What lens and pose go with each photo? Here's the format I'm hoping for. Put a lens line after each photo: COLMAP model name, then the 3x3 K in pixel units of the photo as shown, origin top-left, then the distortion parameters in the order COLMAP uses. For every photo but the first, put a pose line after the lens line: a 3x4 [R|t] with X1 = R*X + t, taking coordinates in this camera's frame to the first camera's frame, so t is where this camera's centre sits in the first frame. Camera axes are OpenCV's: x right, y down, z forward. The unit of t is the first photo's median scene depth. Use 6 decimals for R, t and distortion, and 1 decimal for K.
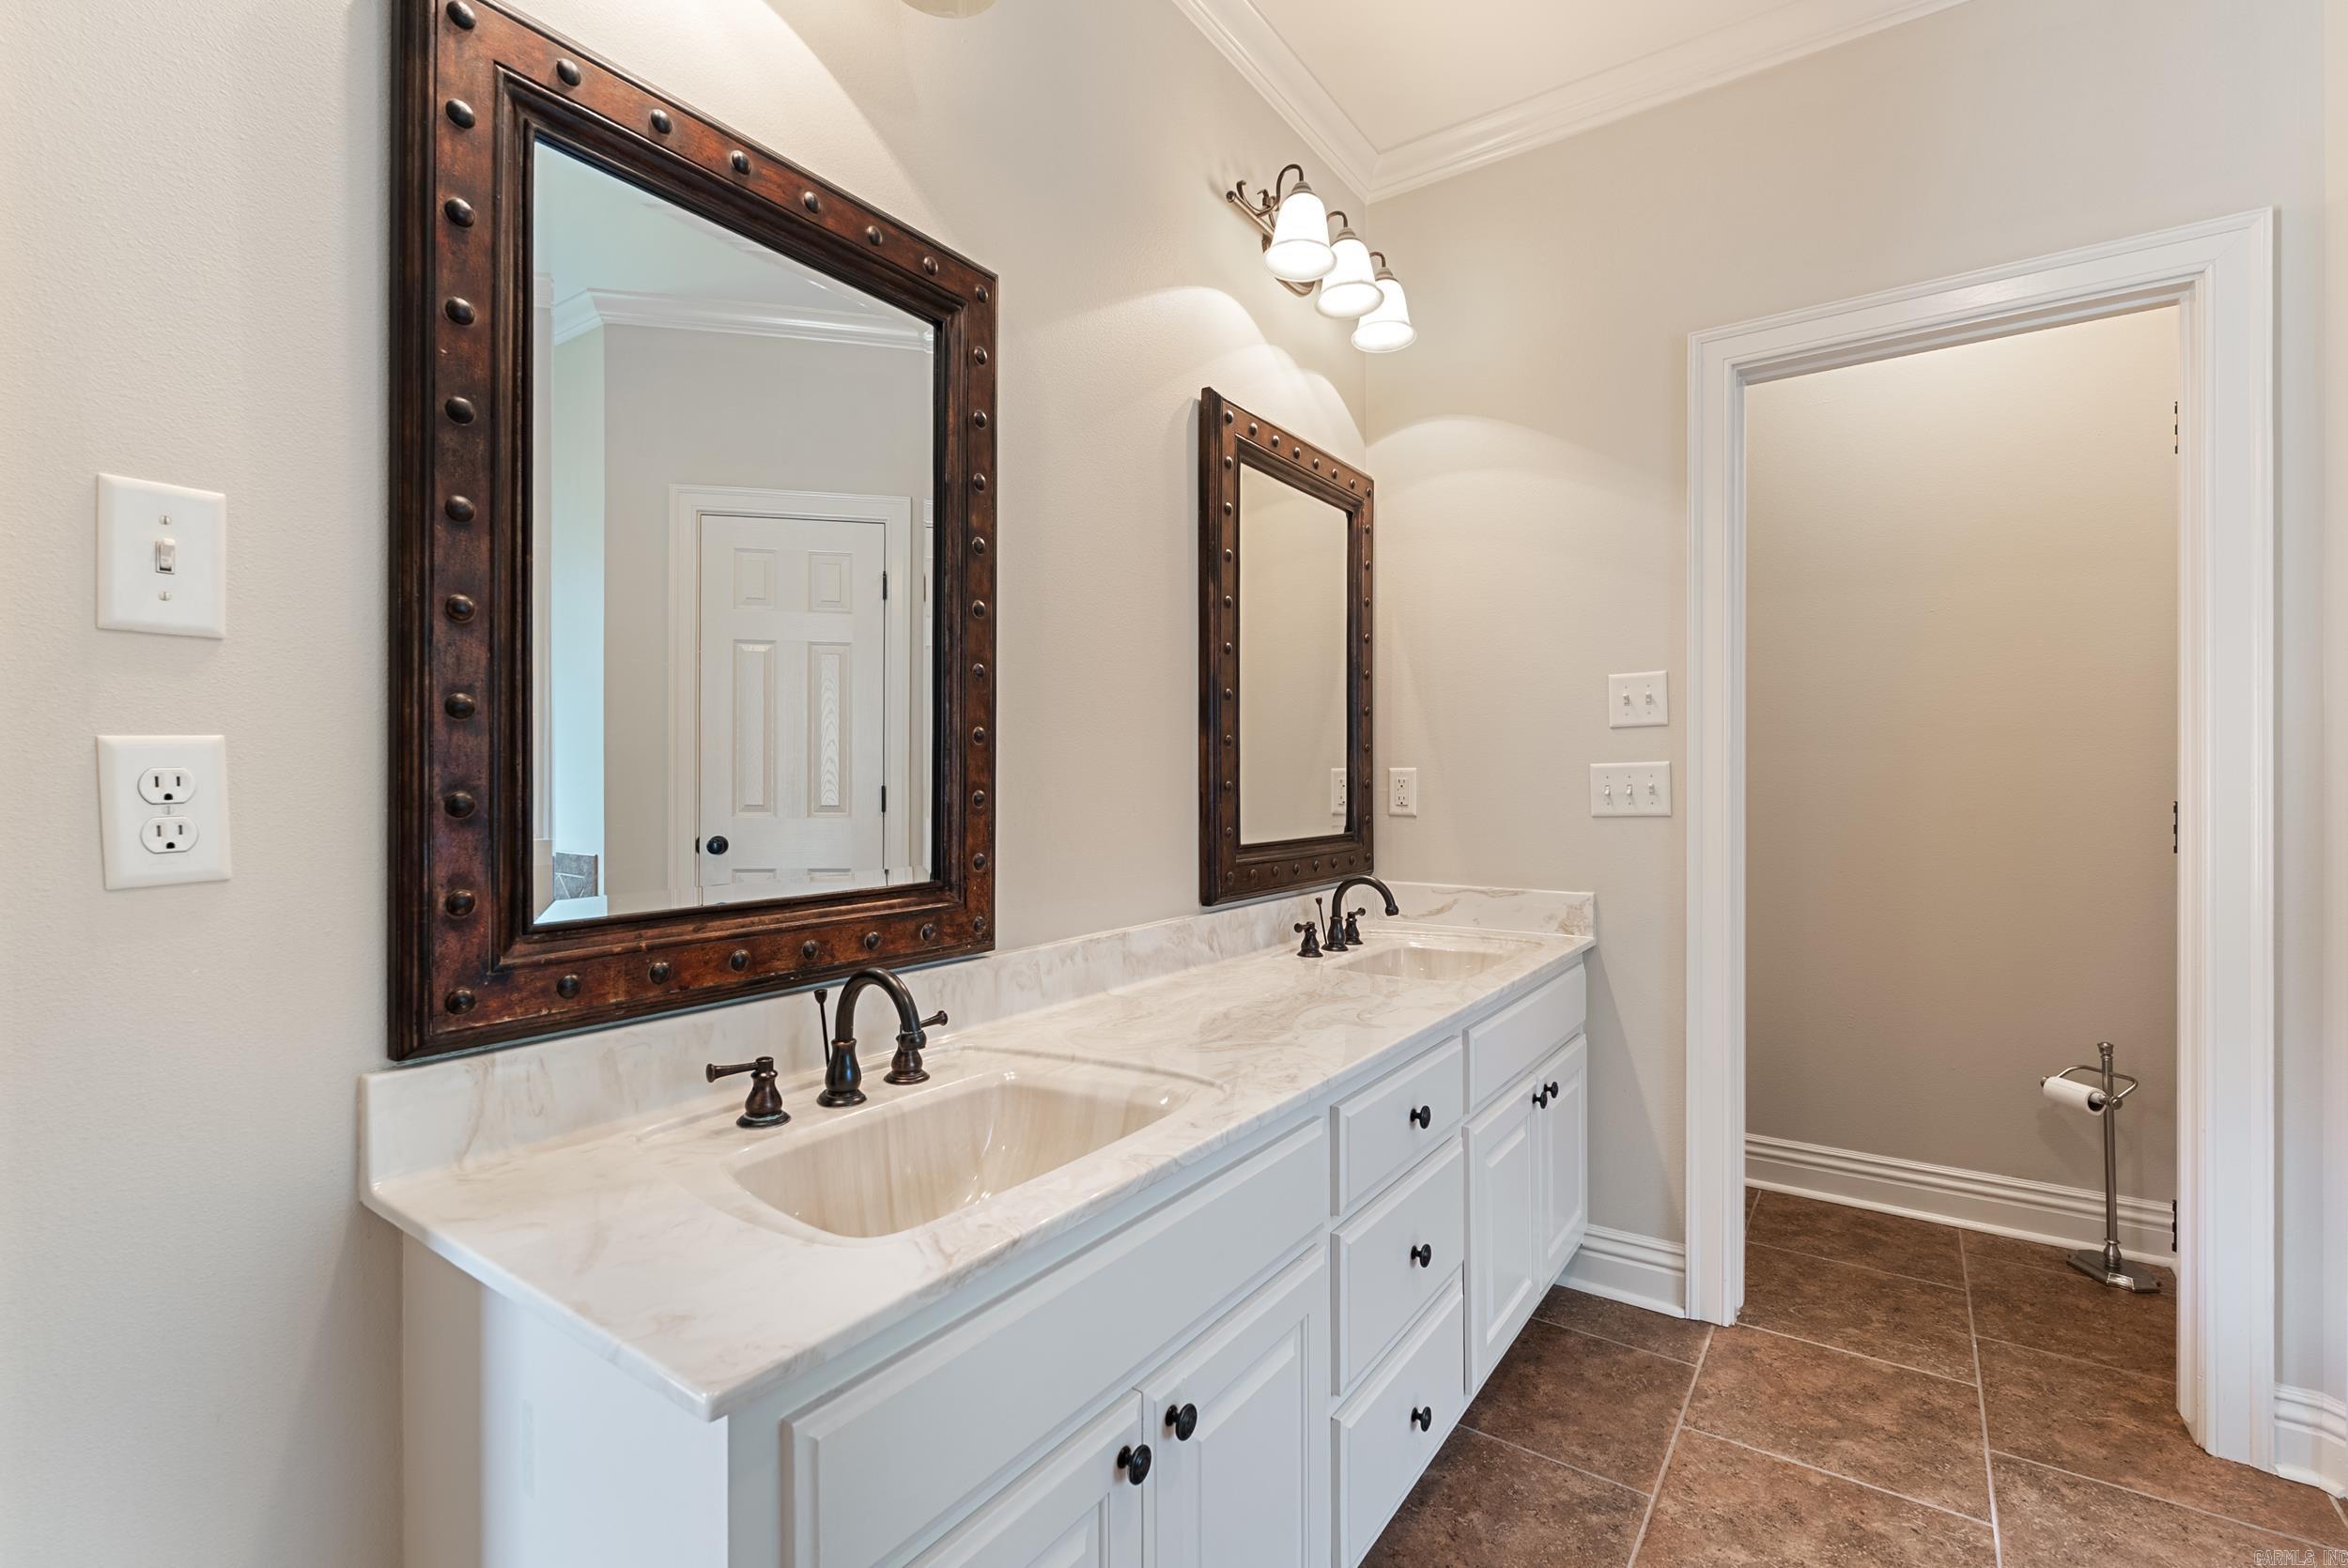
lens RADIAL K [[1039.6, 0, 1175.6], [0, 1039.6, 780.9], [0, 0, 1]] dist [-0.009021, 0.002093]
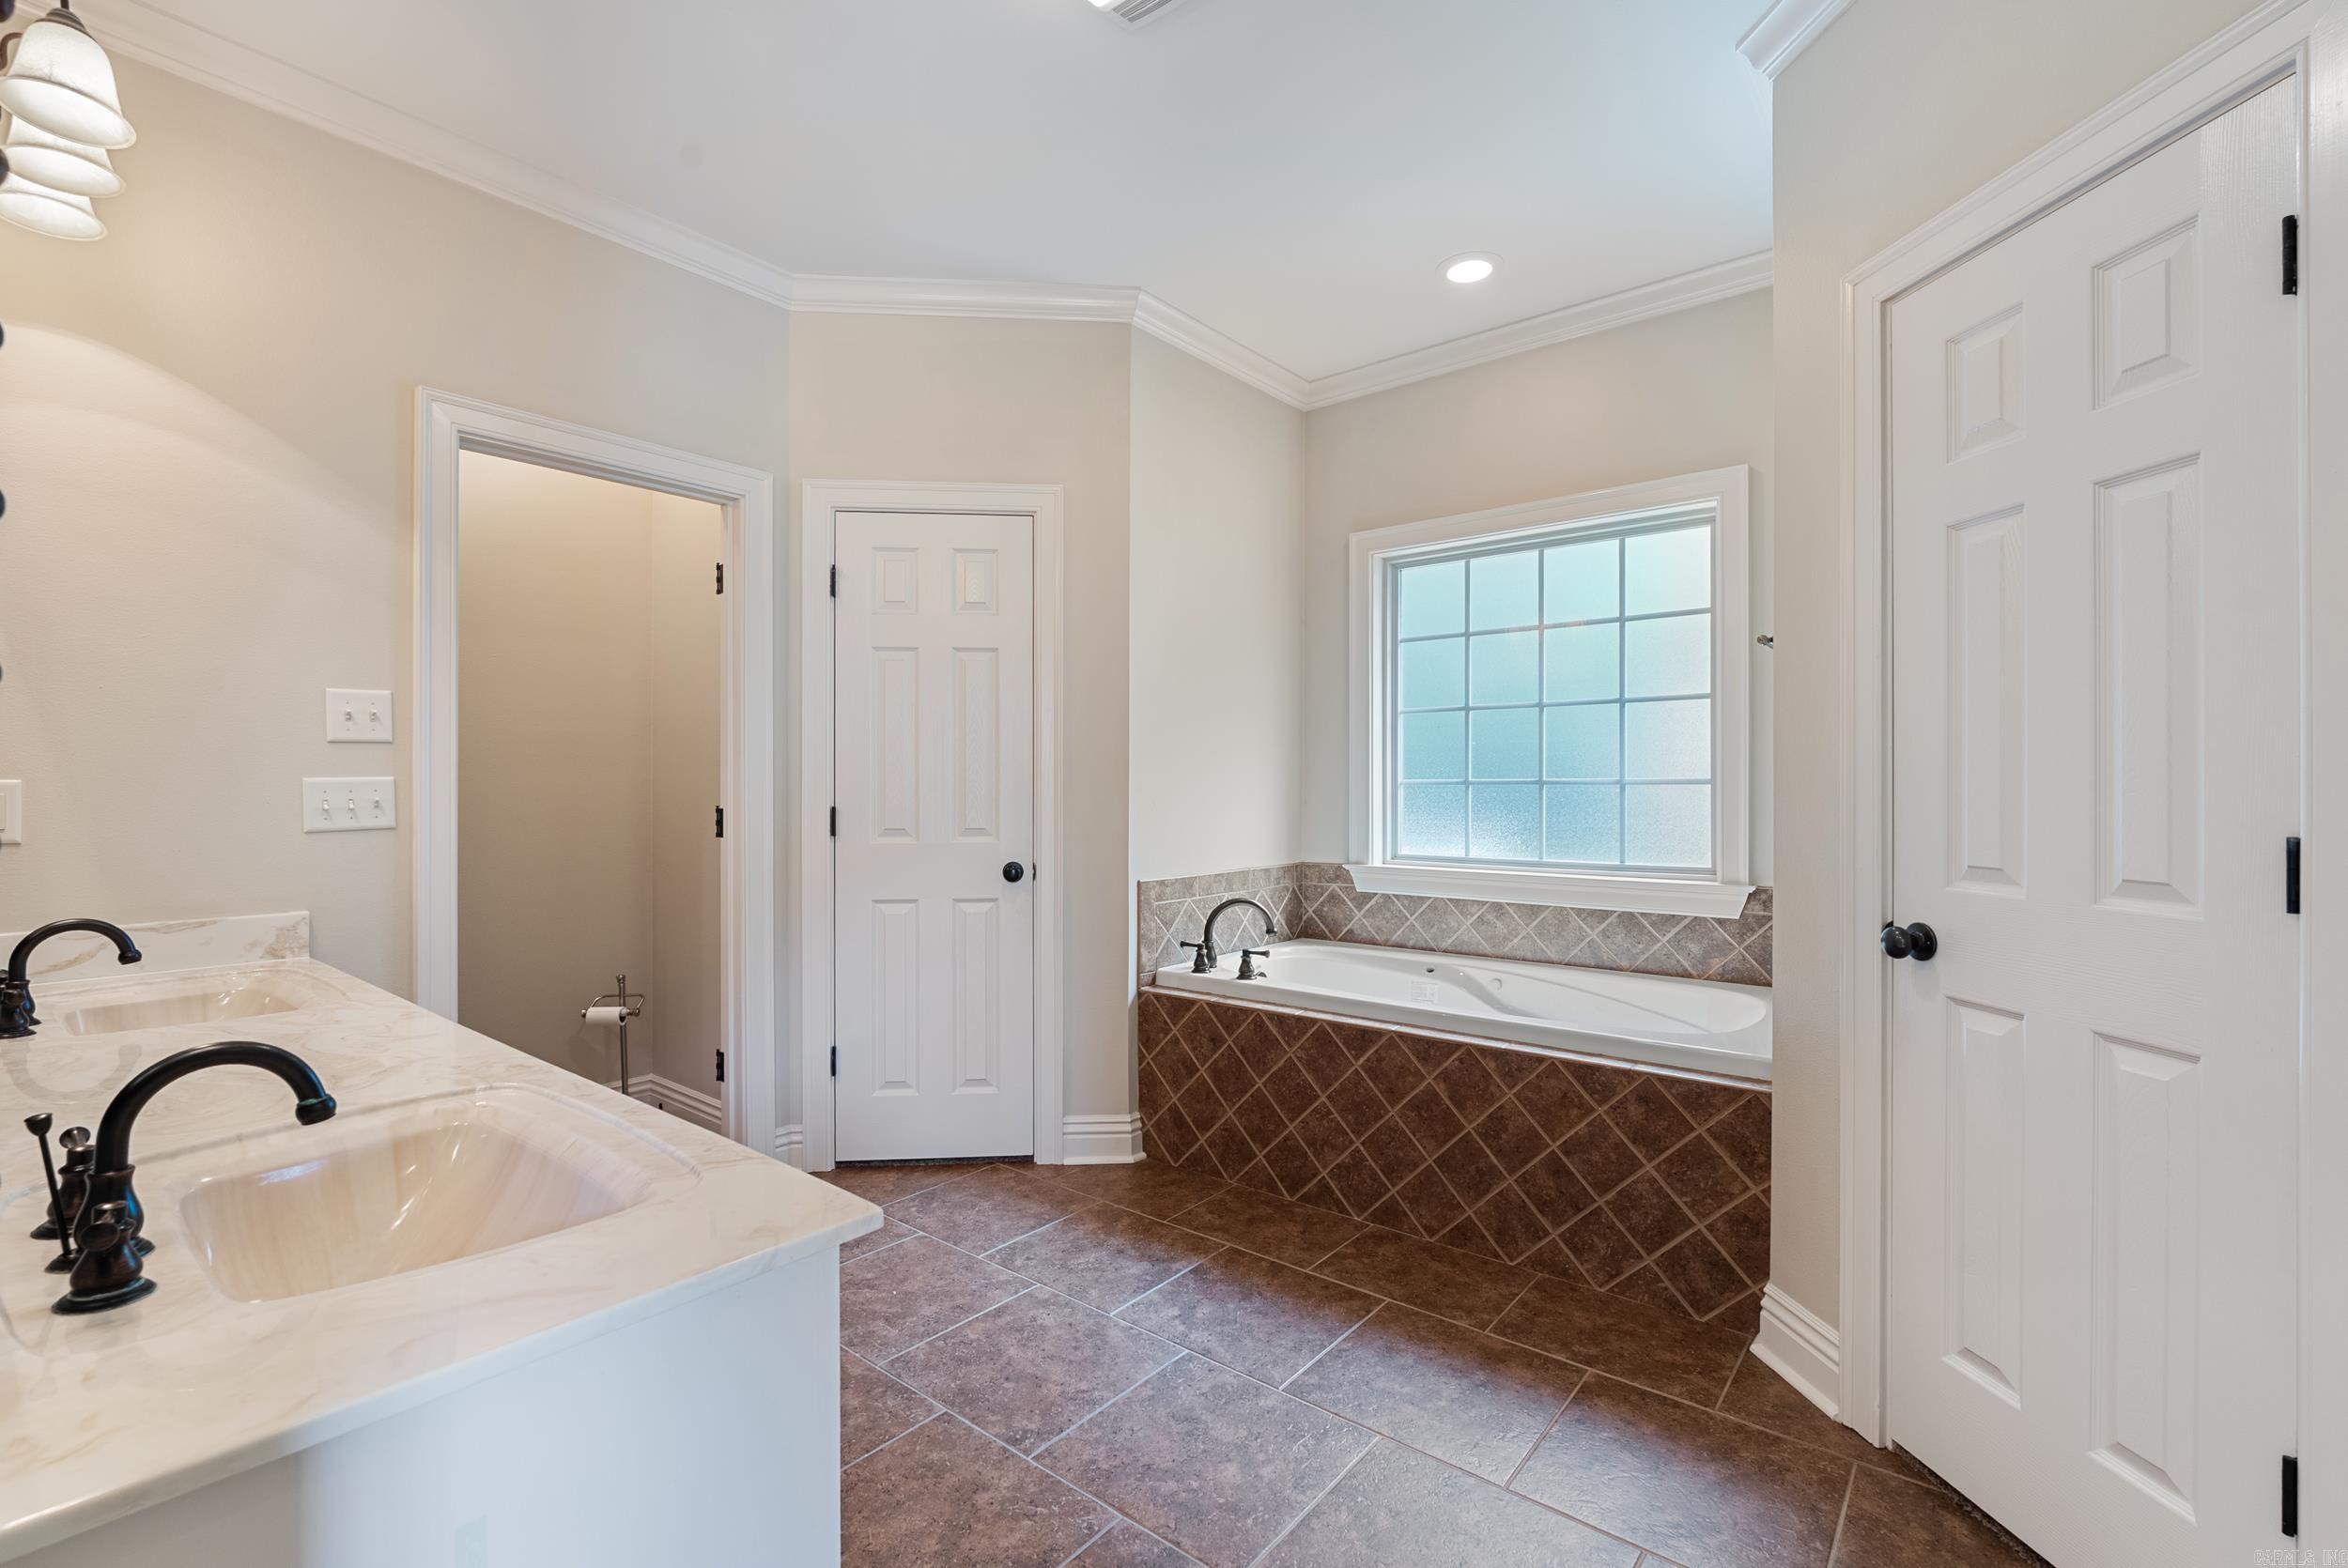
lens RADIAL K [[1039.6, 0, 1171.9], [0, 1039.6, 786.0], [0, 0, 1]] dist [-0.009021, 0.002093]
pose [[0.080980, 0.003844, 0.996708, -0.512273], [0.001945, 0.999990, -0.004015, -0.003668], [-0.996714, 0.002264, 0.080972, 0.121186]]
